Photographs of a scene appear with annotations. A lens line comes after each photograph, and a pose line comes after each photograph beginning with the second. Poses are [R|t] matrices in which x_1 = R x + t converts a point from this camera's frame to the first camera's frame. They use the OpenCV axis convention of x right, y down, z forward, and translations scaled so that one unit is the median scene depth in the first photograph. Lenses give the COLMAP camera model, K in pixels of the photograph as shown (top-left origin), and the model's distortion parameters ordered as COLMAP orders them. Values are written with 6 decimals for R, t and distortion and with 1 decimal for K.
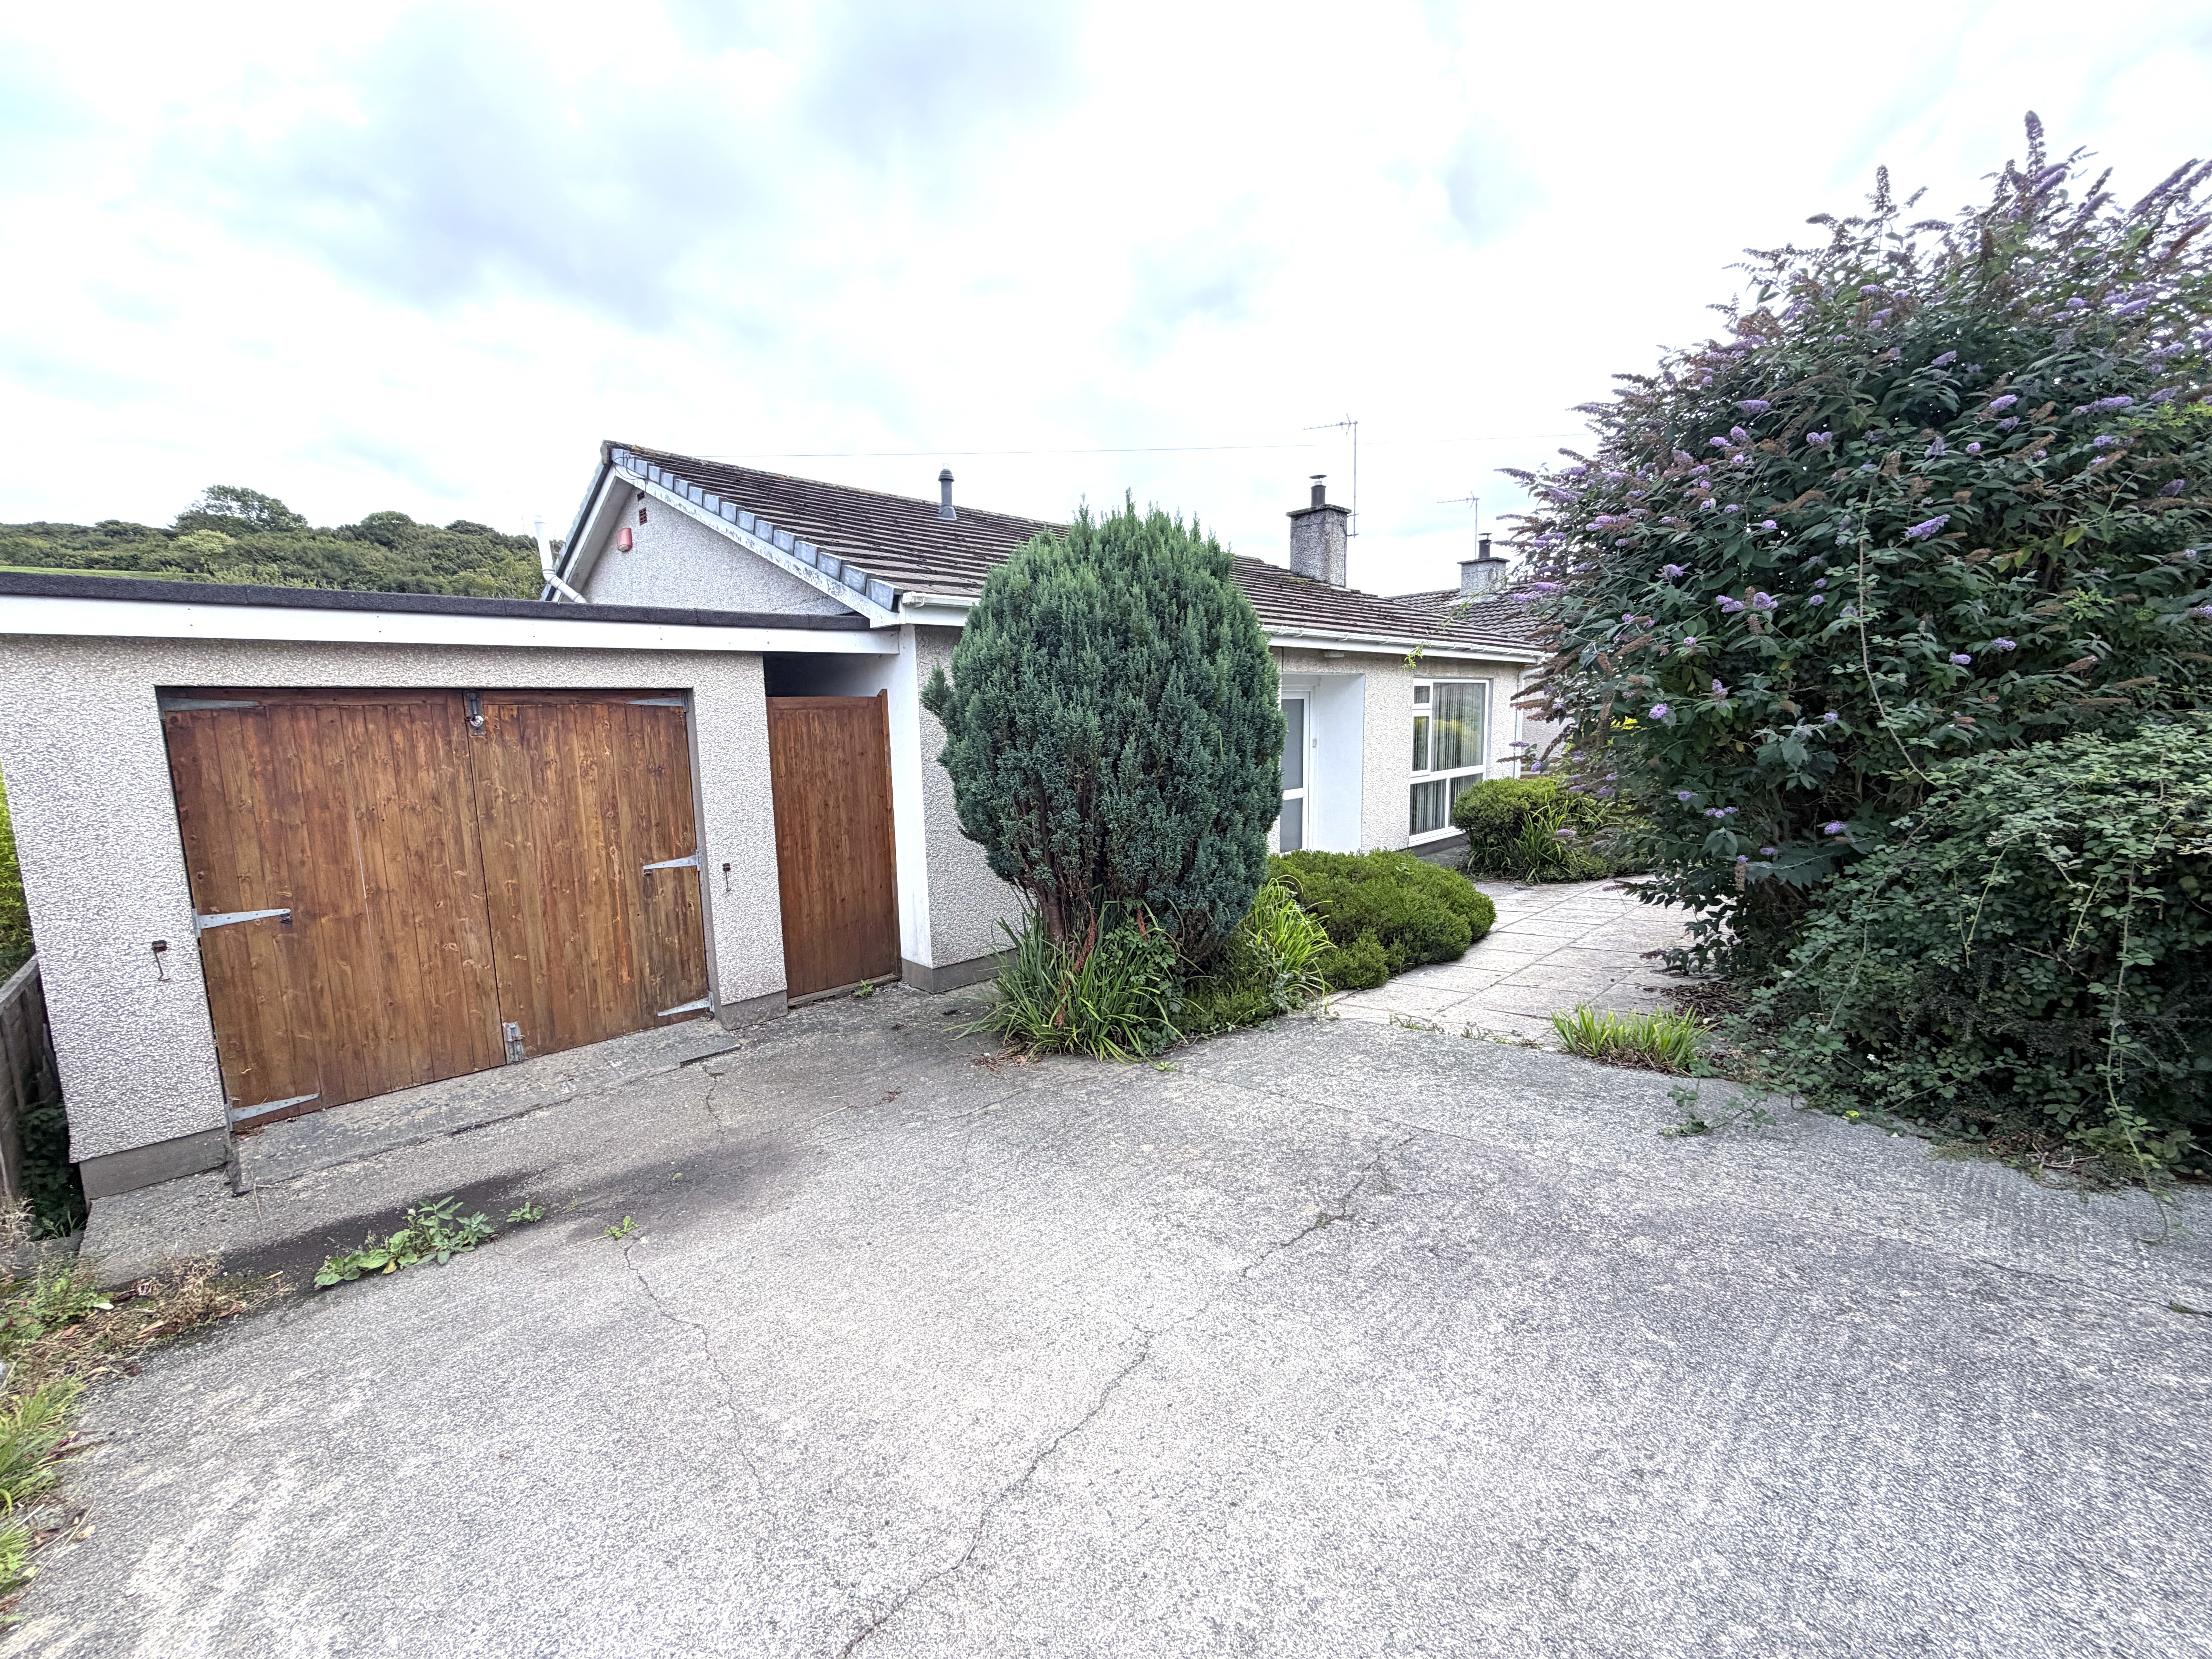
lens RADIAL K [[878.0, 0, 1107.1], [0, 878.0, 830.1], [0, 0, 1]] dist [-0.002380, 0.000685]
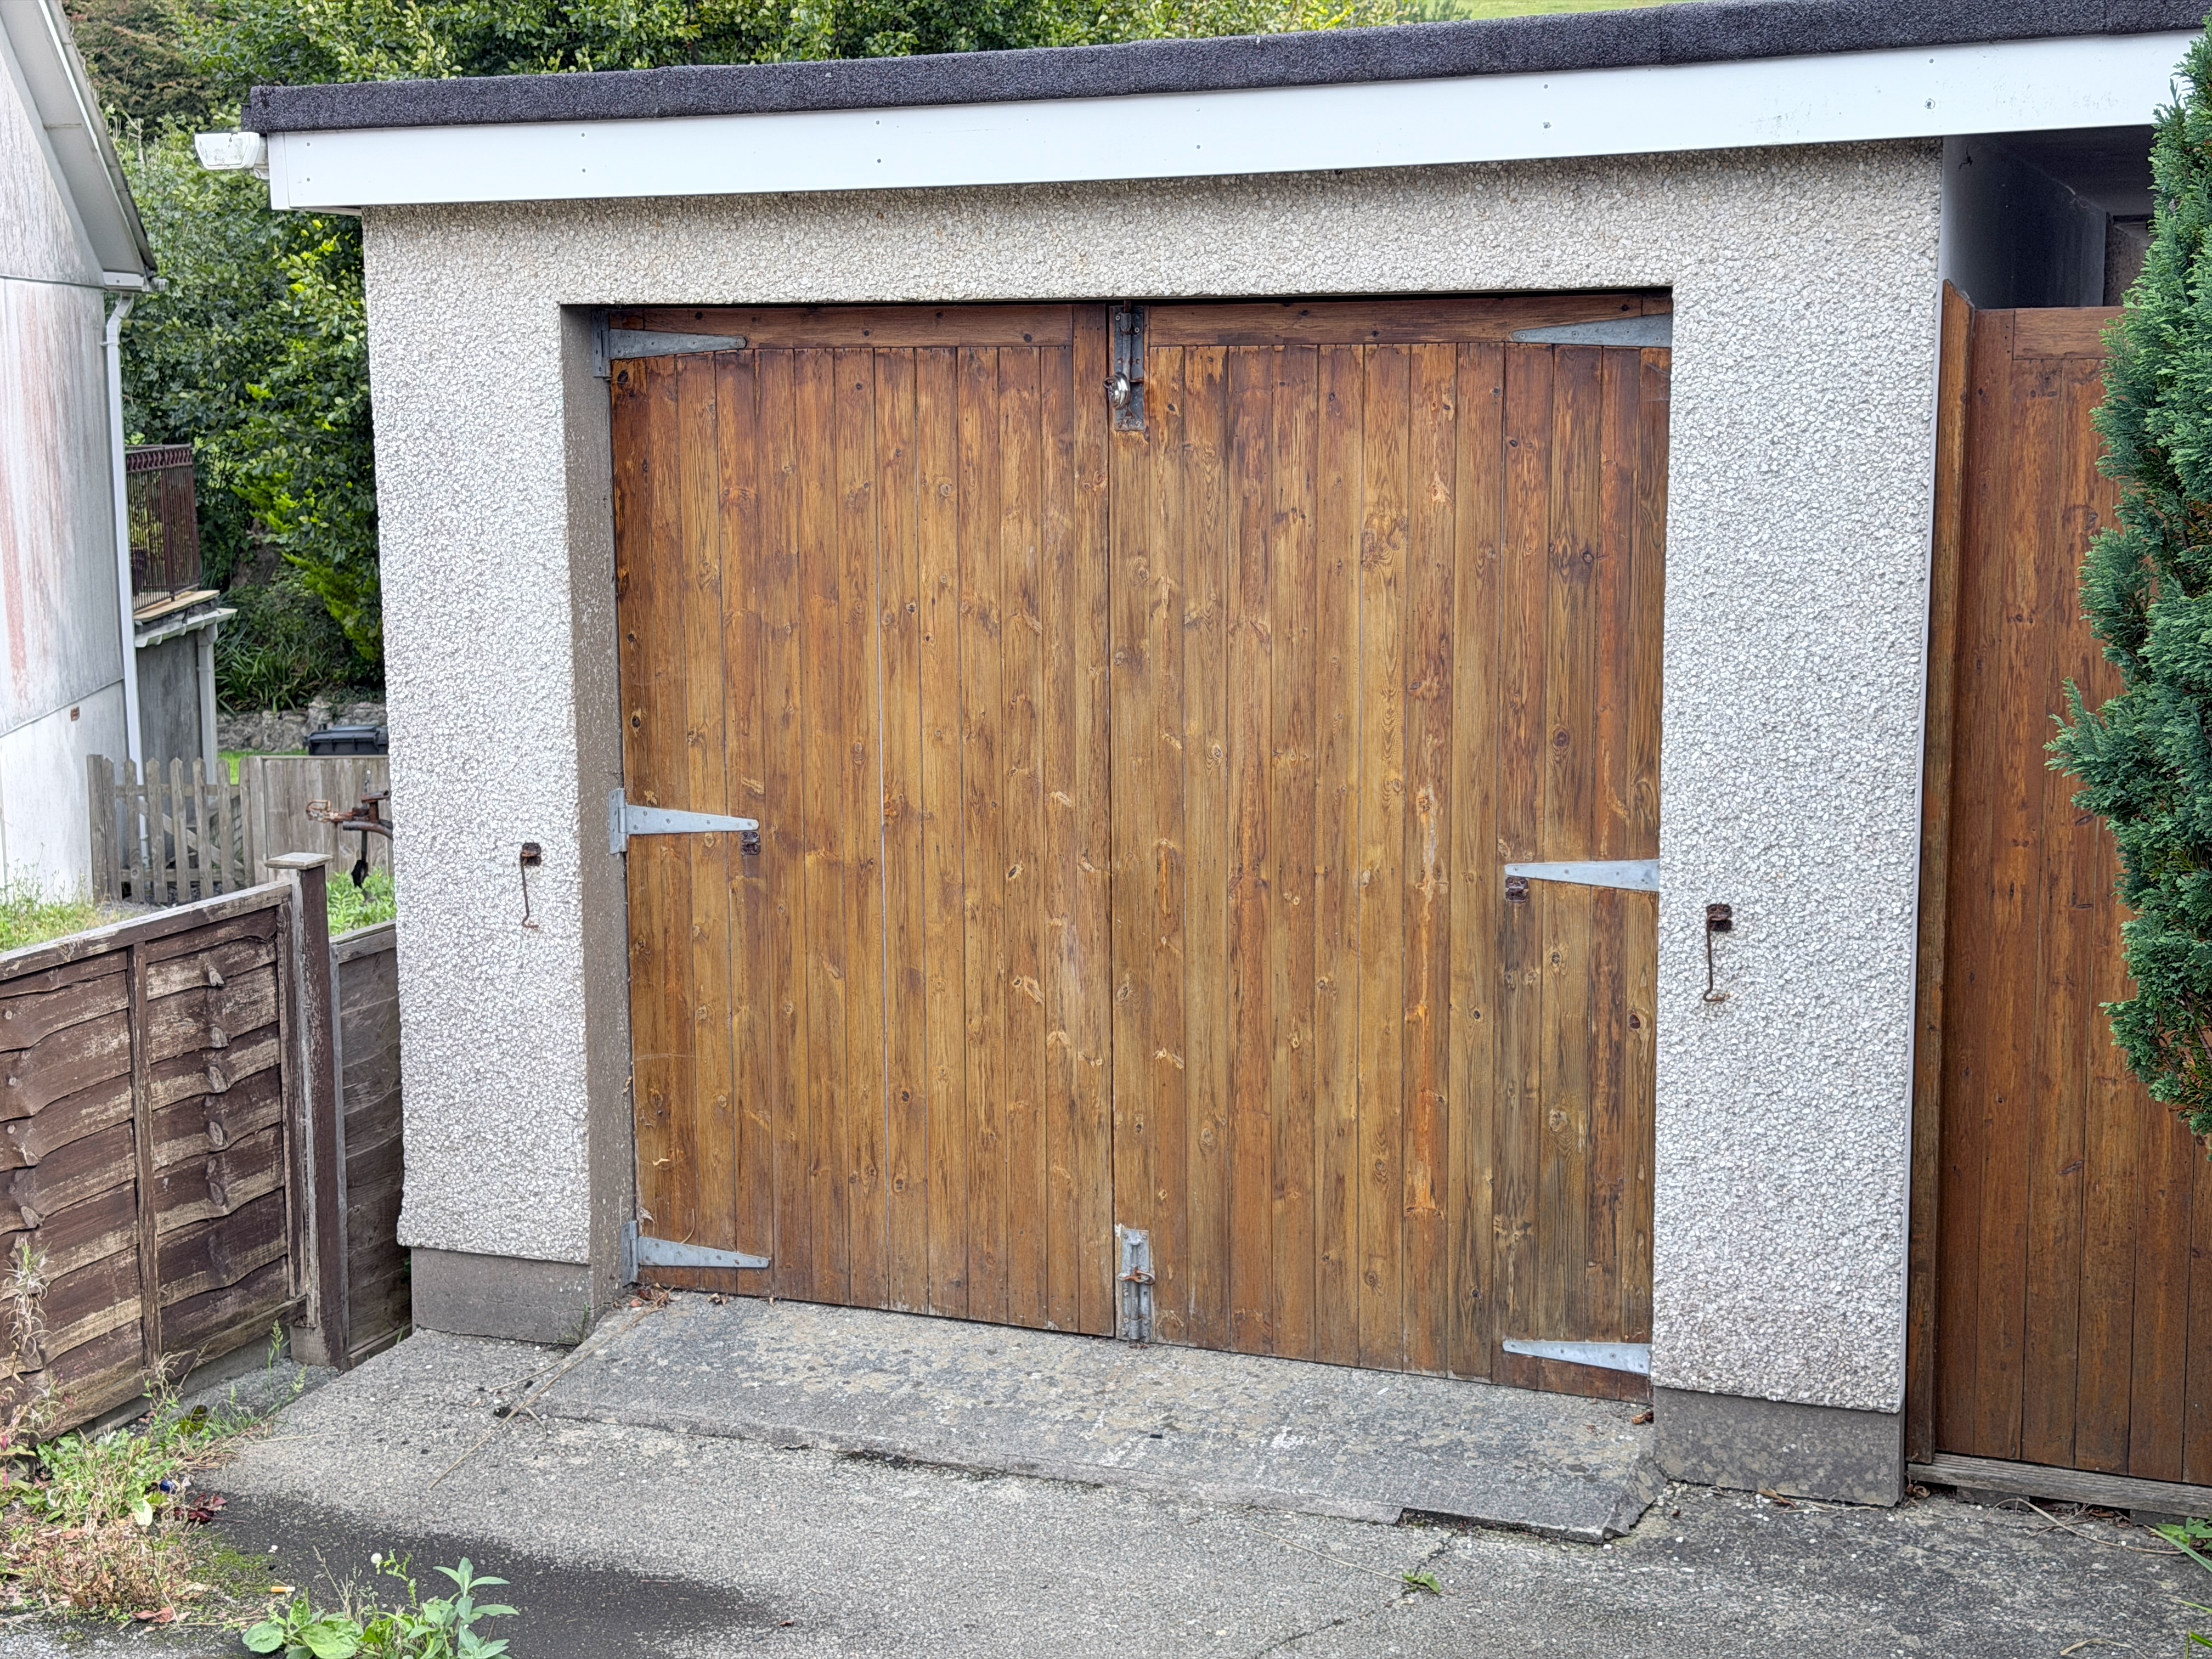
lens RADIAL K [[3054.1, 0, 1104.5], [0, 3054.1, 830.0], [0, 0, 1]] dist [0.123354, 0.000000]
pose [[0.406622, 0.152028, -0.900859, 0.450921], [-0.122390, 0.986234, 0.111193, -0.085777], [0.905362, 0.065042, 0.419631, 0.477962]]
